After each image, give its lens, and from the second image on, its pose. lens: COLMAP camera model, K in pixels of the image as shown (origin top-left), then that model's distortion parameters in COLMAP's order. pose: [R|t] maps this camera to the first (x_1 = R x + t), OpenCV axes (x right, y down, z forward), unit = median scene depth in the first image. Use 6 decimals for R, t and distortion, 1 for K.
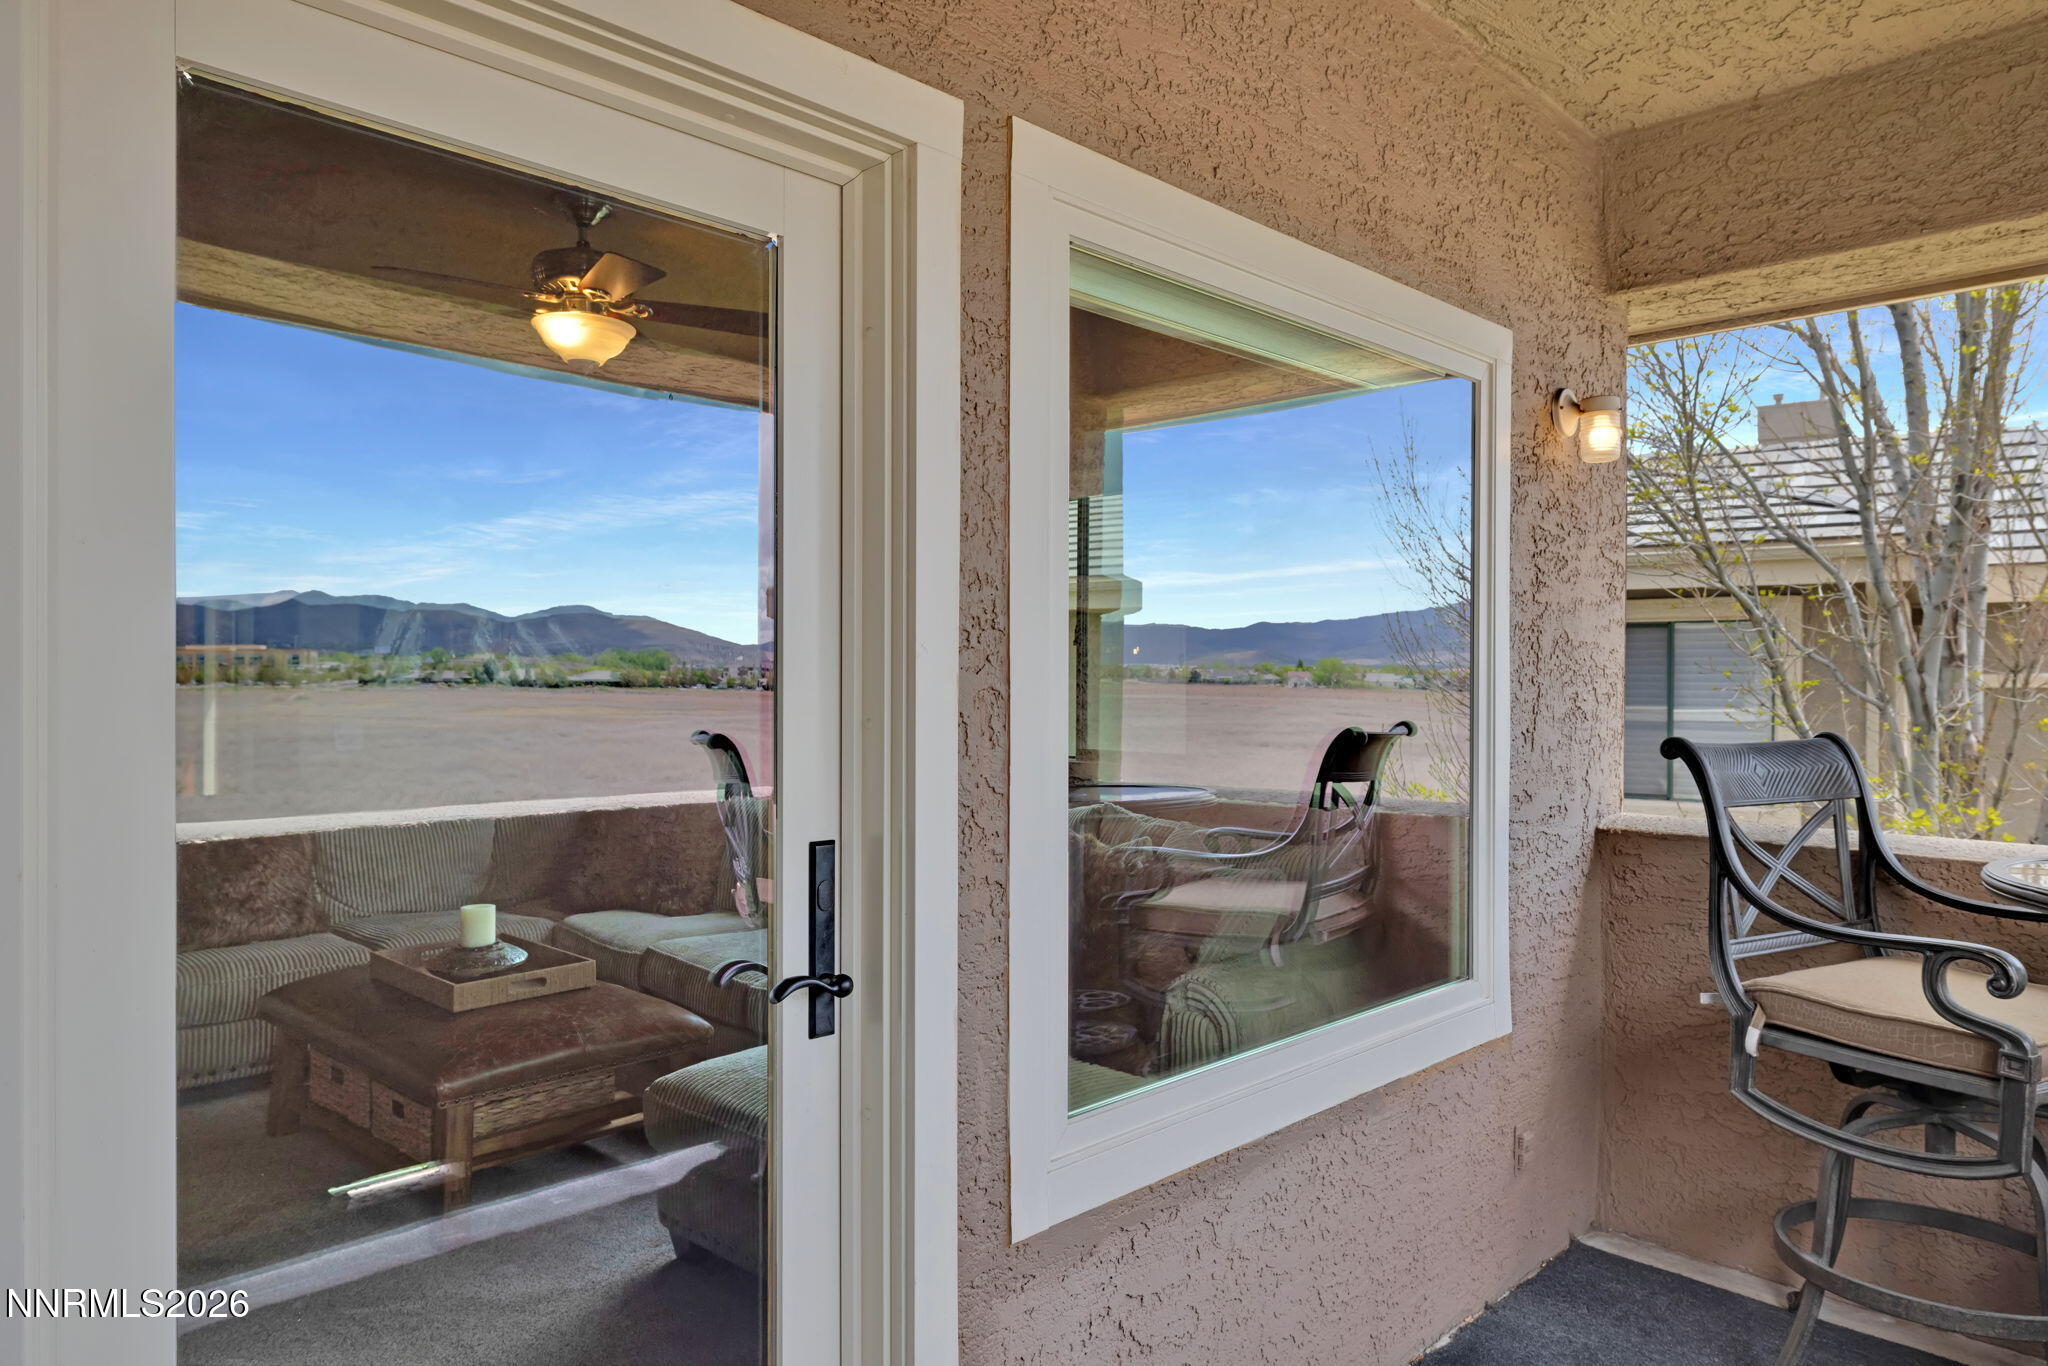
lens RADIAL K [[1308.4, 0, 1012.9], [0, 1308.4, 683.0], [0, 0, 1]] dist [0.007079, 0.001753]
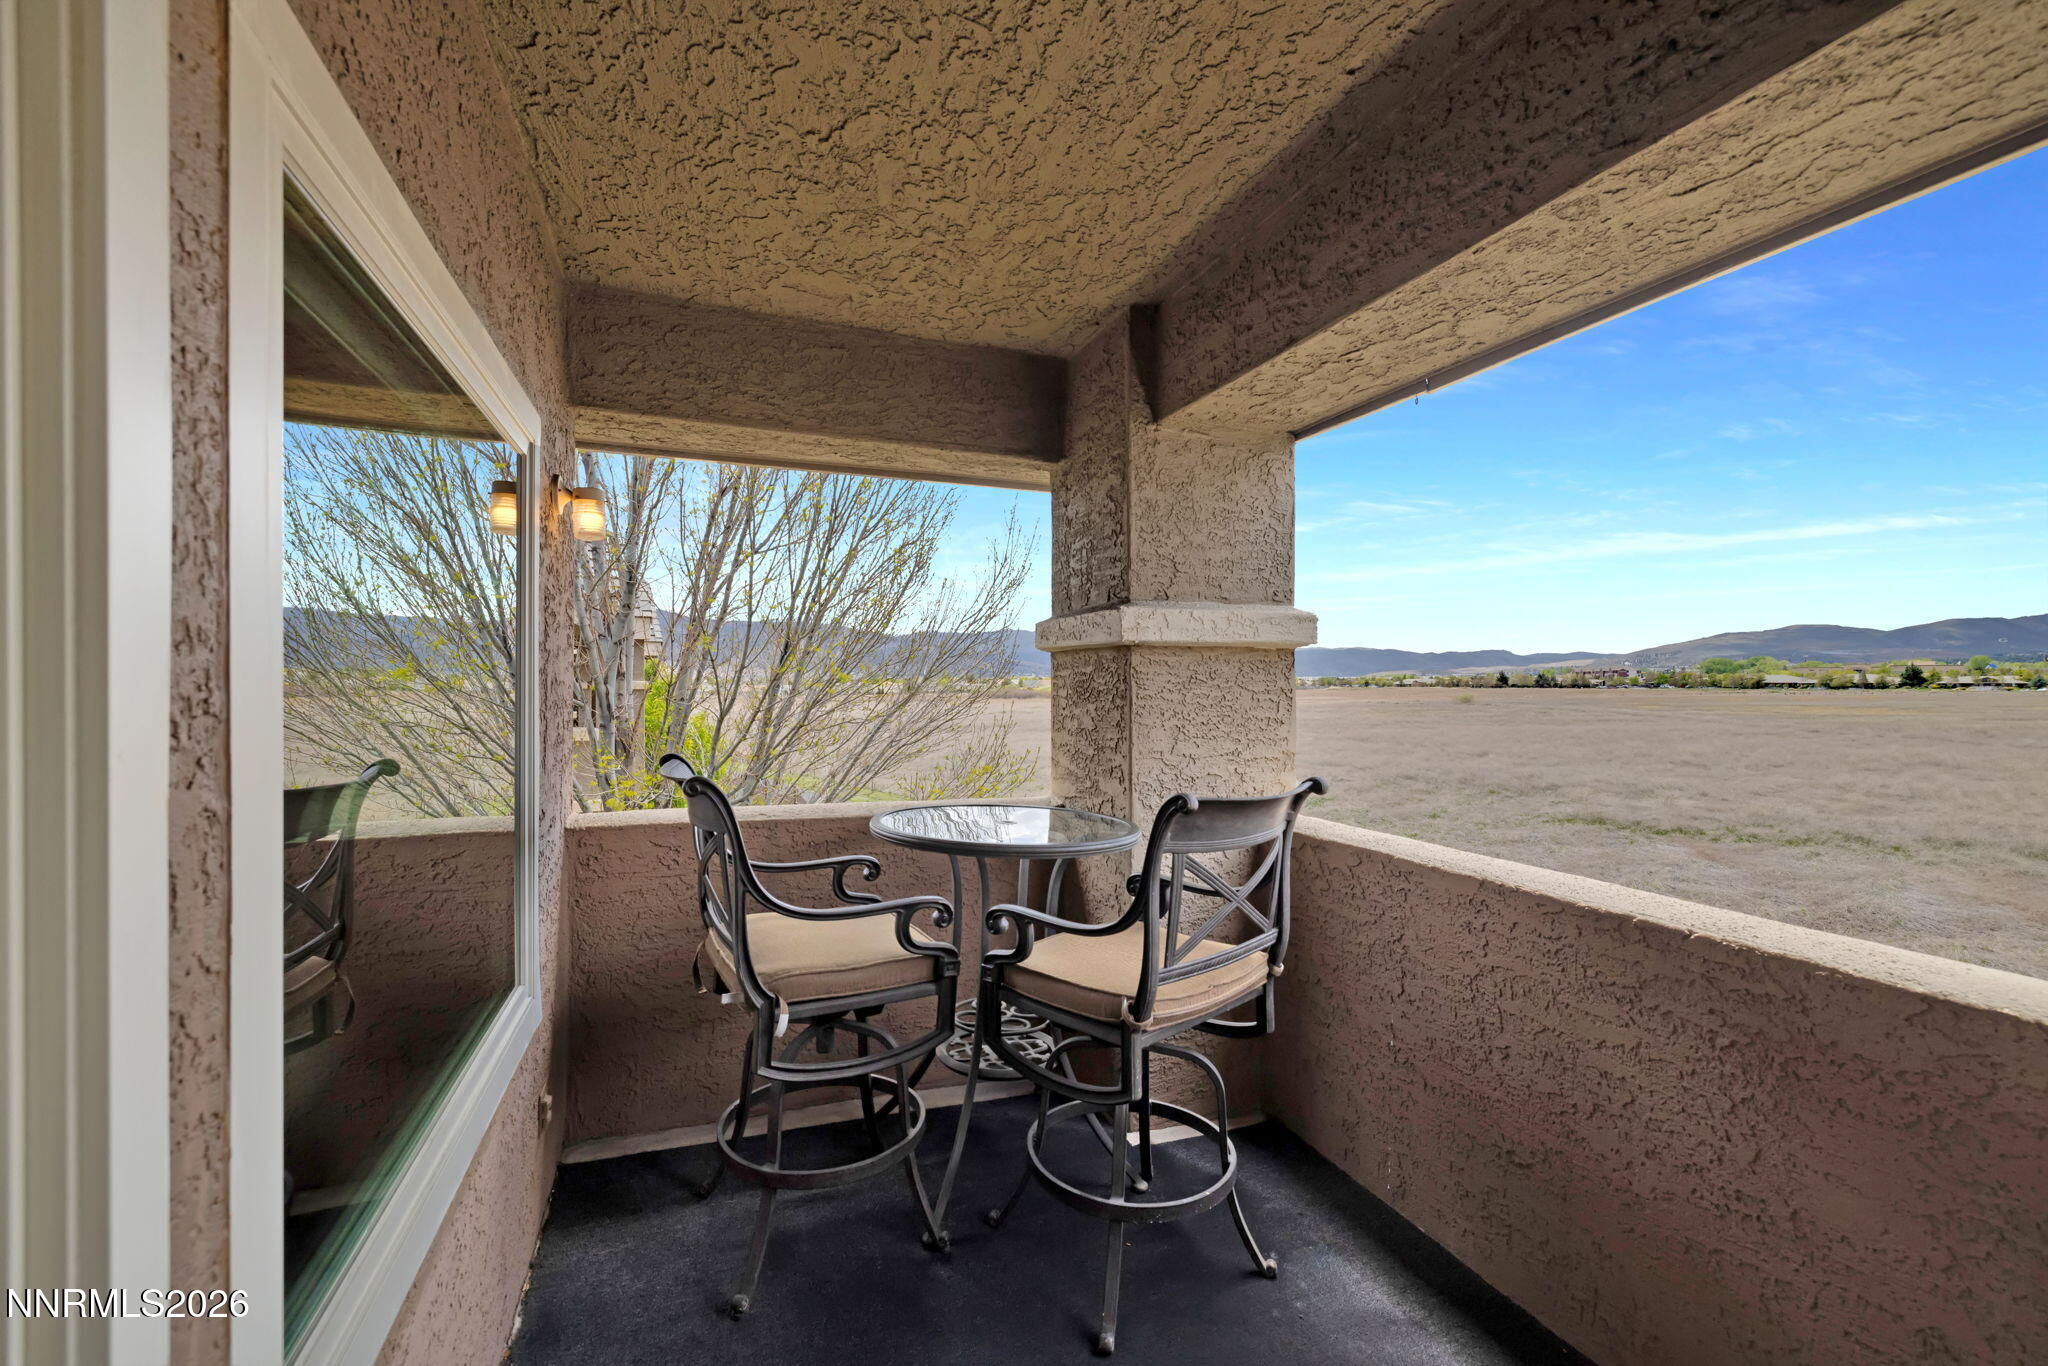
lens RADIAL K [[864.8, 0, 1016.6], [0, 864.8, 688.1], [0, 0, 1]] dist [0.001945, 0.000734]
pose [[0.422700, -0.004718, 0.906257, -0.147330], [-0.004365, 0.999964, 0.007241, -0.037920], [-0.906259, -0.007017, 0.422664, 0.306170]]
